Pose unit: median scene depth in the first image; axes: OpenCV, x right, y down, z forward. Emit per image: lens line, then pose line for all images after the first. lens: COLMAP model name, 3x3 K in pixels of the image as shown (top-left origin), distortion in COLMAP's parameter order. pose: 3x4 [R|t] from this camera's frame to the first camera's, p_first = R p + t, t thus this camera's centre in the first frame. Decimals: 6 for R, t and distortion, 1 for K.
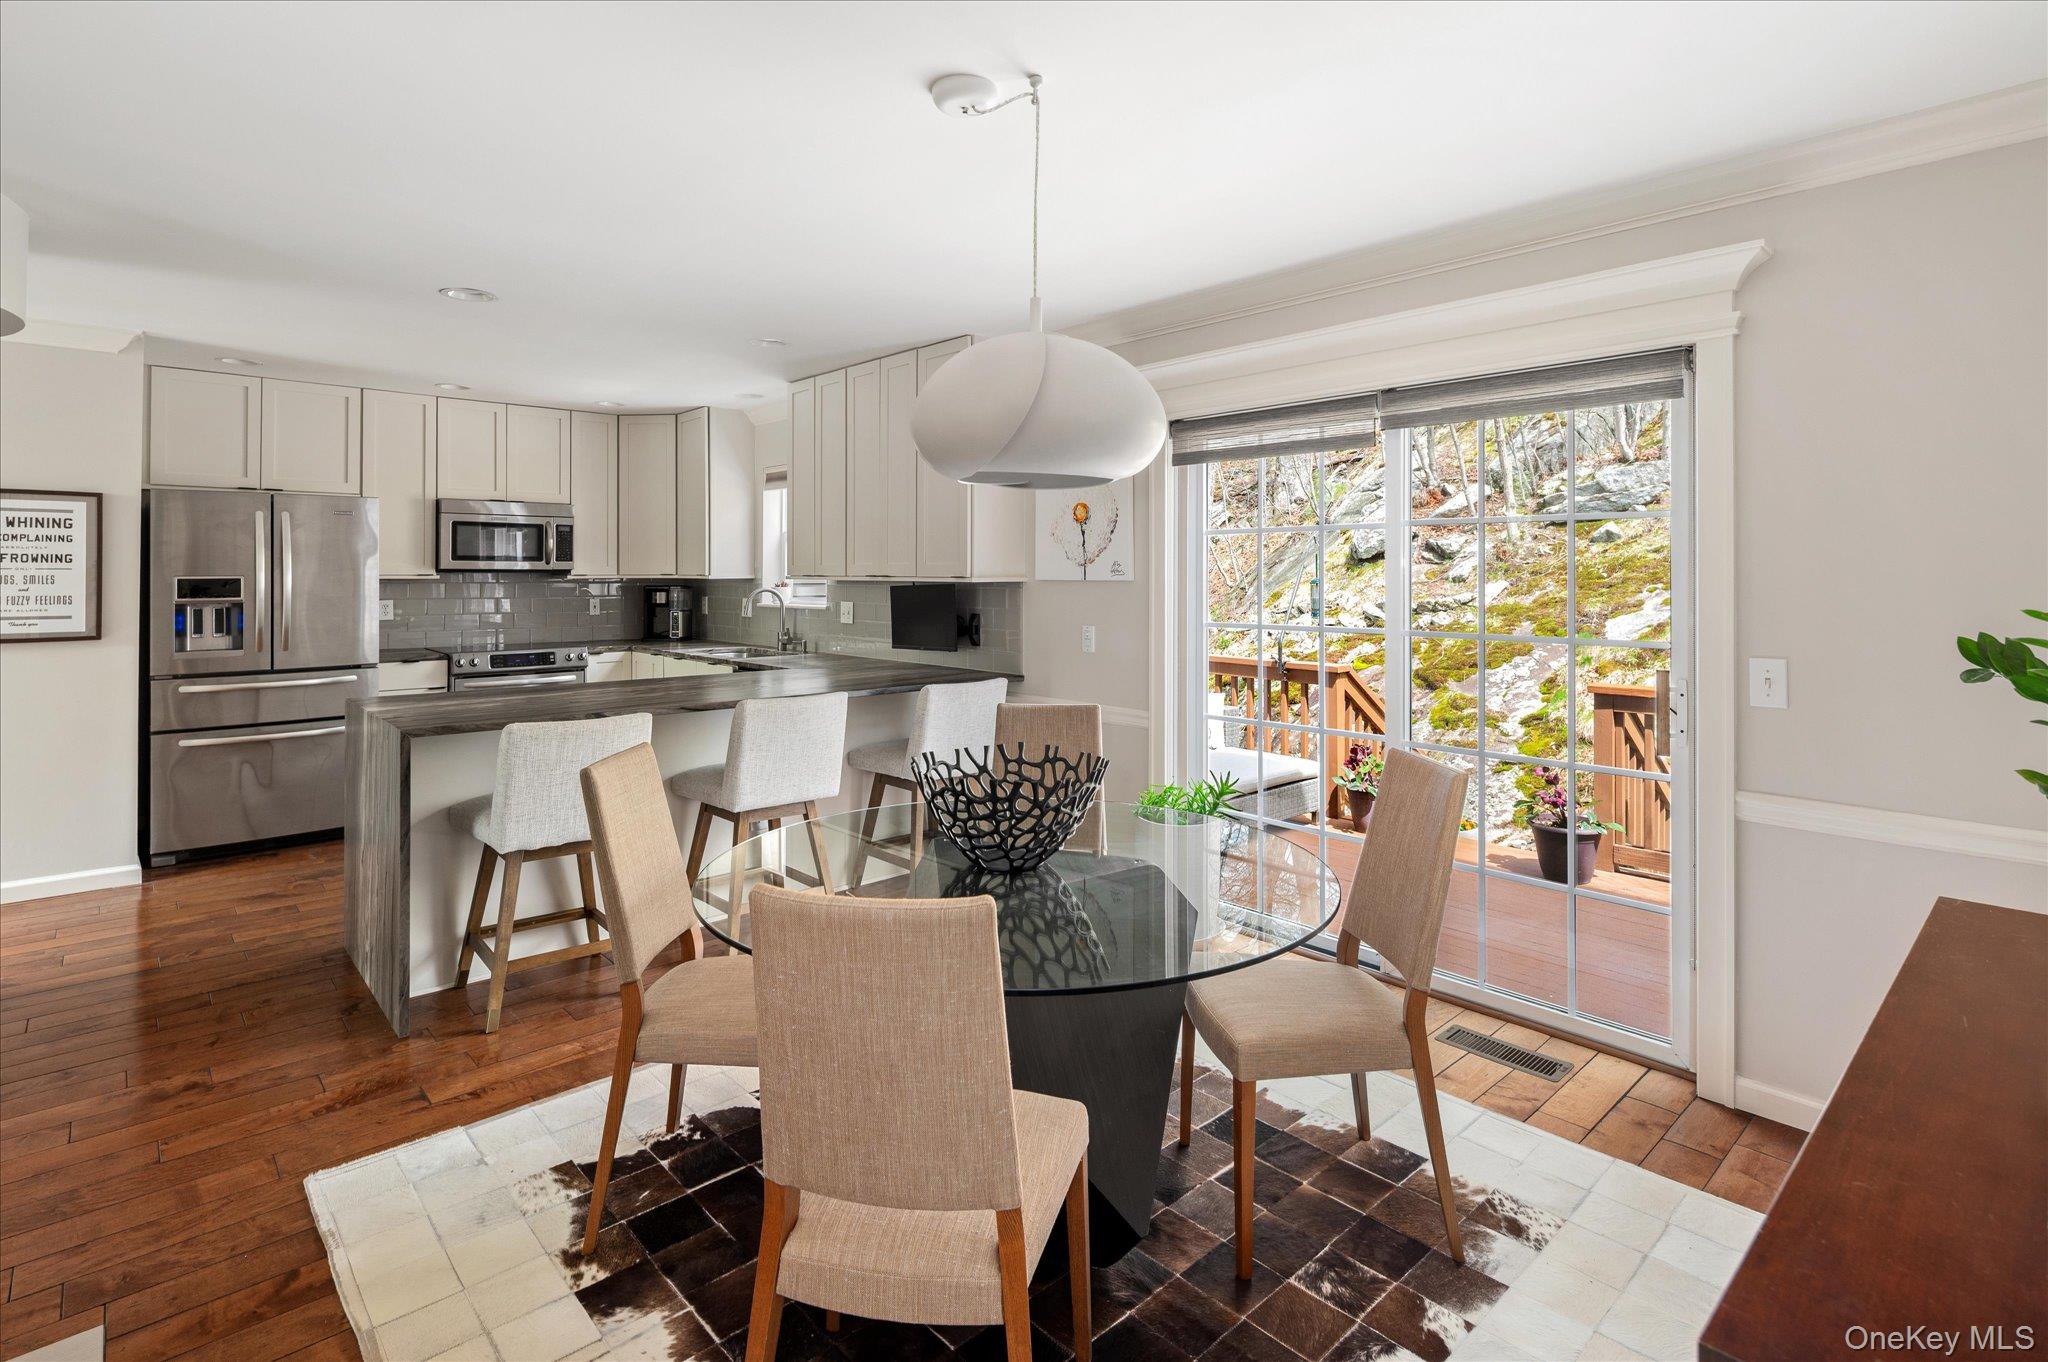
lens RADIAL K [[1002.3, 0, 1013.1], [0, 1002.3, 563.6], [0, 0, 1]] dist [-0.003168, -0.000592]
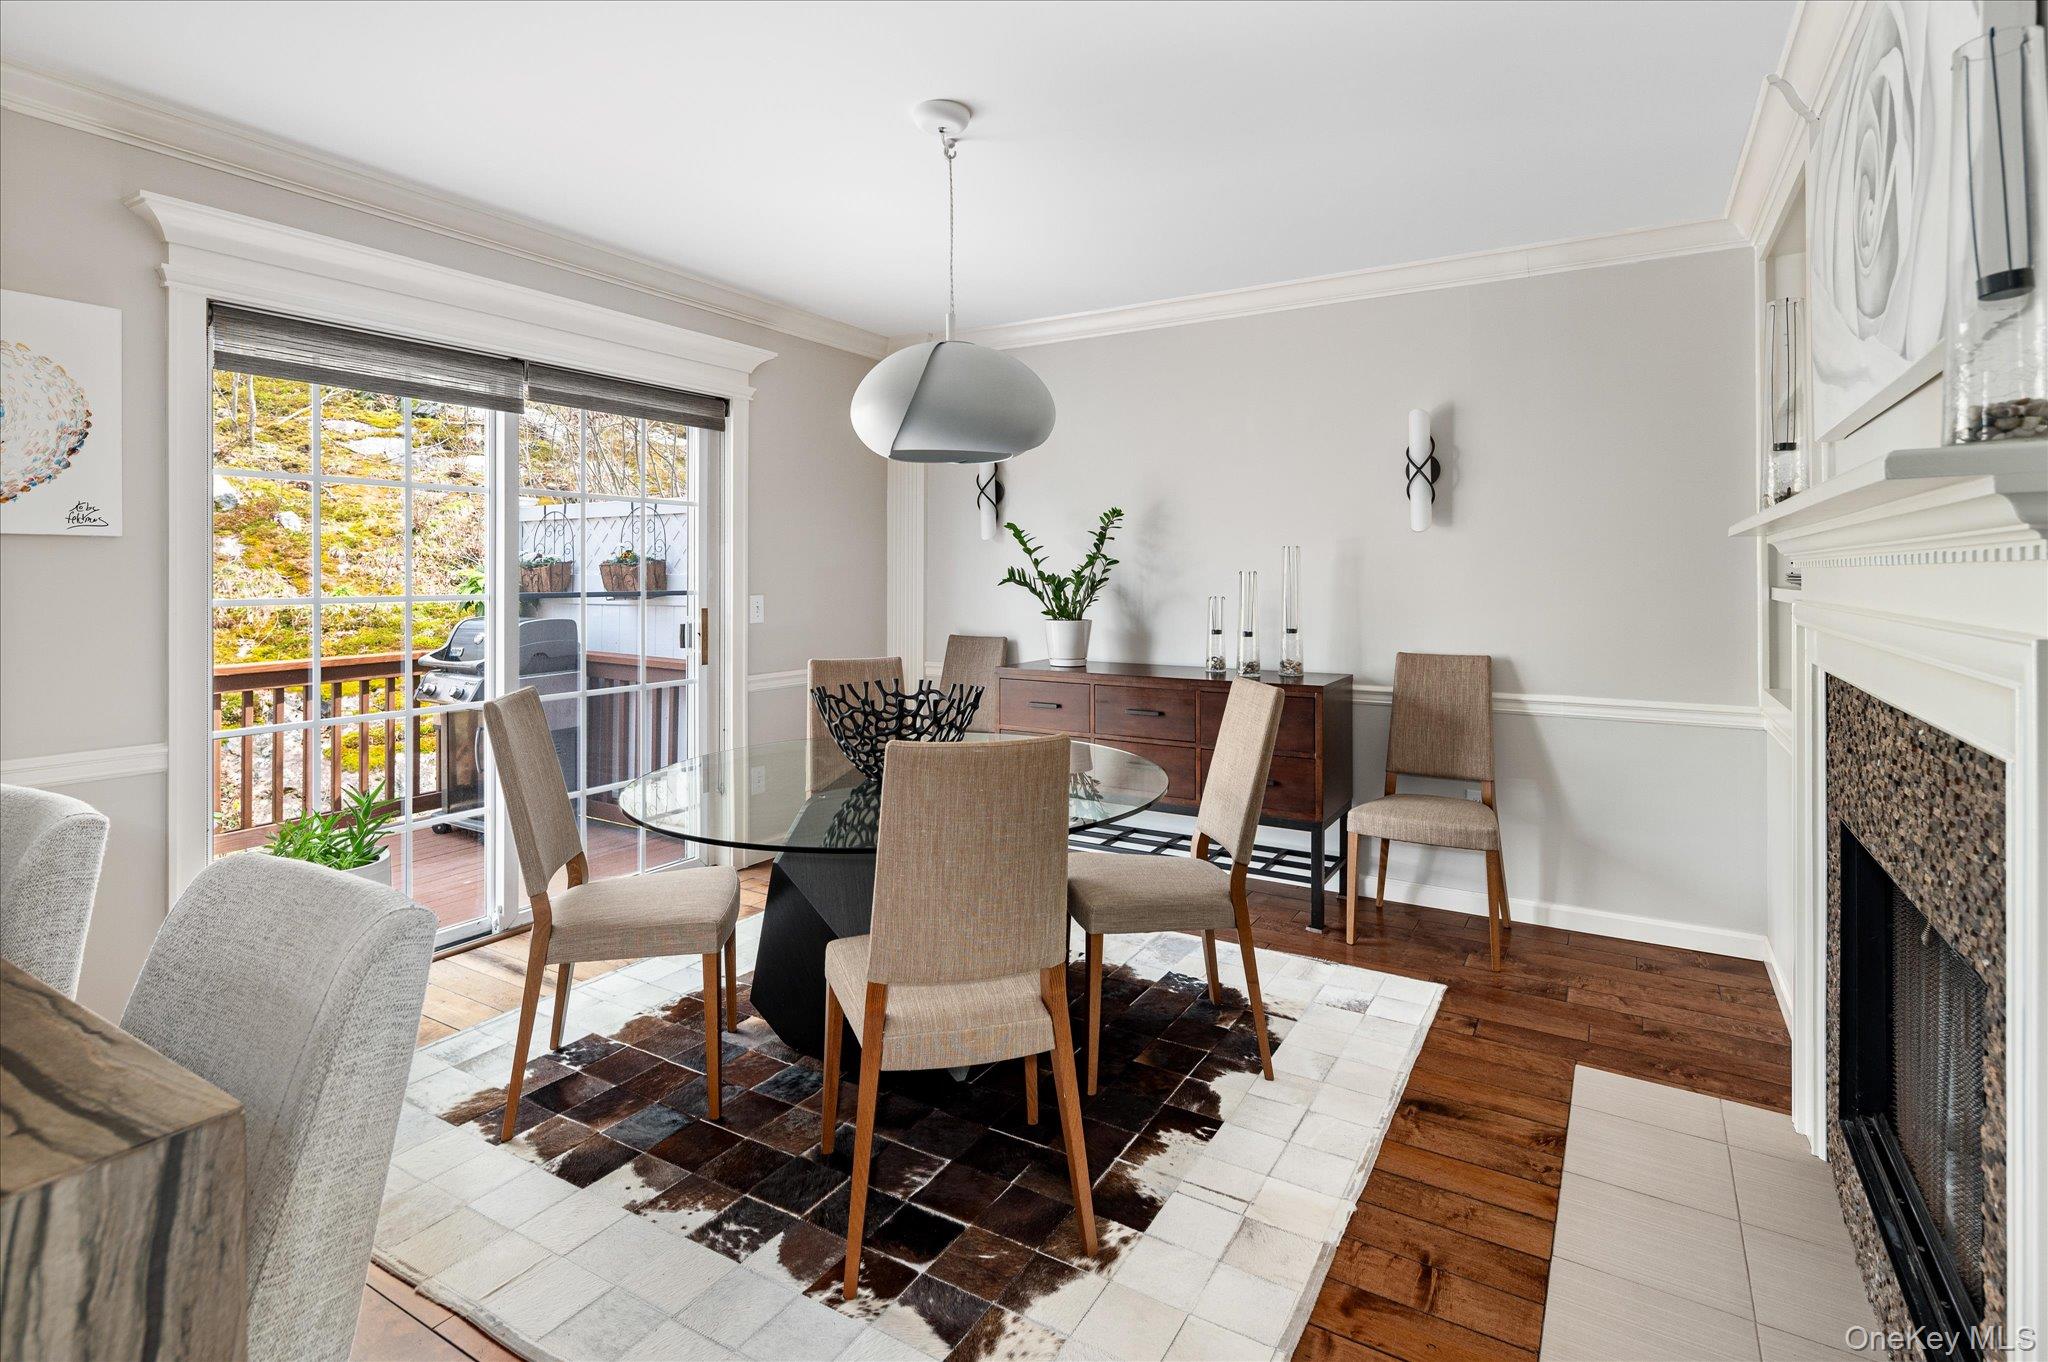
lens RADIAL K [[1002.2, 0, 1035.1], [0, 1002.2, 572.8], [0, 0, 1]] dist [-0.000895, -0.000513]
pose [[-0.299476, -0.002629, 0.954100, -0.523665], [-0.012221, 0.999925, -0.001081, 0.027510], [-0.954026, -0.011984, -0.299486, 0.542989]]
